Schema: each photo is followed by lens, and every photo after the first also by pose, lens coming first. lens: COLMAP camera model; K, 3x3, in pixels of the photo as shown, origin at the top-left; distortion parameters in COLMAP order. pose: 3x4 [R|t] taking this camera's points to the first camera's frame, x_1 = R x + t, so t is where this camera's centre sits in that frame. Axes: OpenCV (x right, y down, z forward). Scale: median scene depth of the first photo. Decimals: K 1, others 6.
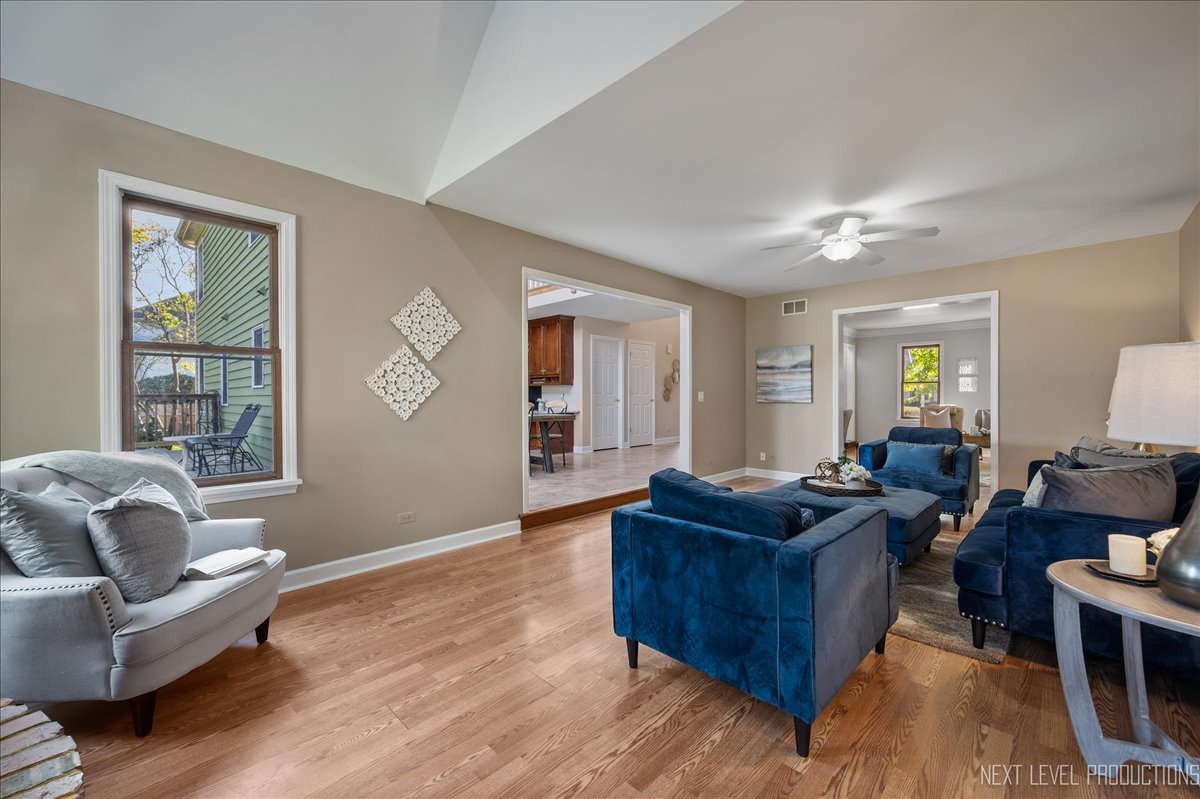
lens RADIAL K [[489.5, 0, 602.6], [0, 489.5, 397.8], [0, 0, 1]] dist [-0.000477, 0.000053]
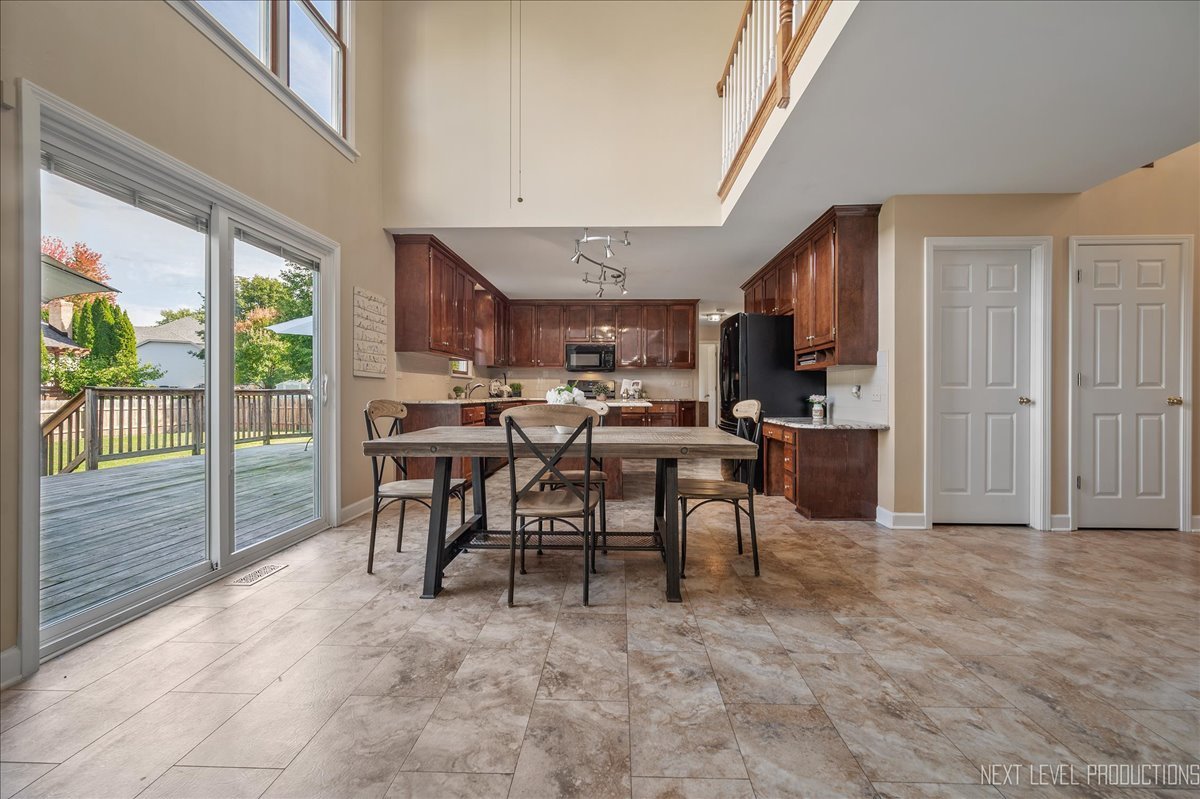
lens RADIAL K [[489.5, 0, 600.9], [0, 489.5, 393.1], [0, 0, 1]] dist [-0.000477, 0.000053]
pose [[0.667211, 0.002220, -0.744865, 0.097874], [-0.003580, 0.999994, -0.000227, 0.000143], [0.744860, 0.002818, 0.667215, 0.523330]]
